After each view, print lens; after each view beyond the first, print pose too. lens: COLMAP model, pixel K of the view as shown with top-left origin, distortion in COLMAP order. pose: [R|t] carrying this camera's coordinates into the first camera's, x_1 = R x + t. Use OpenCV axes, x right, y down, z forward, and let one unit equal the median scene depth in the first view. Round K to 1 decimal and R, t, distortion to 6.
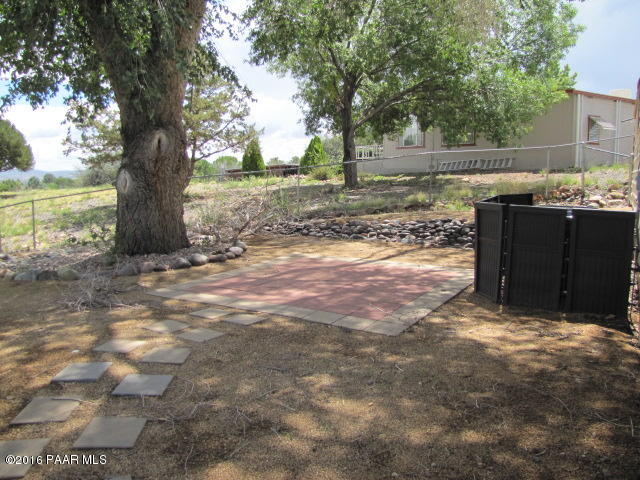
lens RADIAL K [[534.4, 0, 311.5], [0, 534.4, 219.8], [0, 0, 1]] dist [-0.170370, 0.138844]
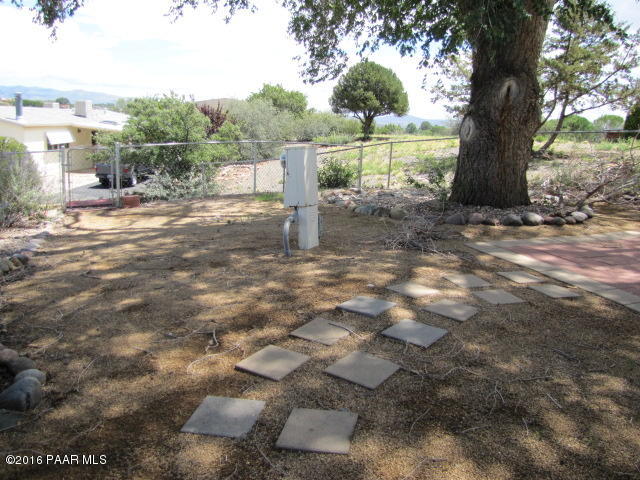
lens RADIAL K [[534.4, 0, 318.2], [0, 534.4, 222.6], [0, 0, 1]] dist [-0.170370, 0.138844]
pose [[0.782369, 0.158345, -0.602350, 0.038493], [-0.101469, 0.986626, 0.127568, 0.002268], [0.614493, -0.038685, 0.787973, 0.044457]]
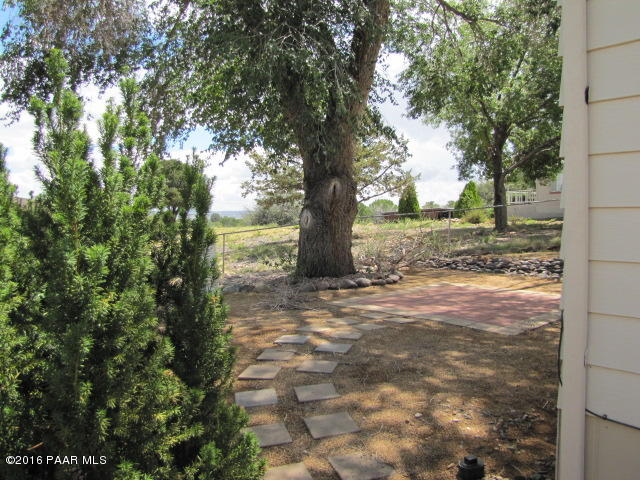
lens RADIAL K [[534.4, 0, 312.0], [0, 534.4, 210.6], [0, 0, 1]] dist [-0.170370, 0.138844]
pose [[0.958897, 0.010149, -0.283574, 0.019138], [-0.038011, 0.994947, -0.092923, 0.023785], [0.281198, 0.099882, 0.954438, -0.207703]]
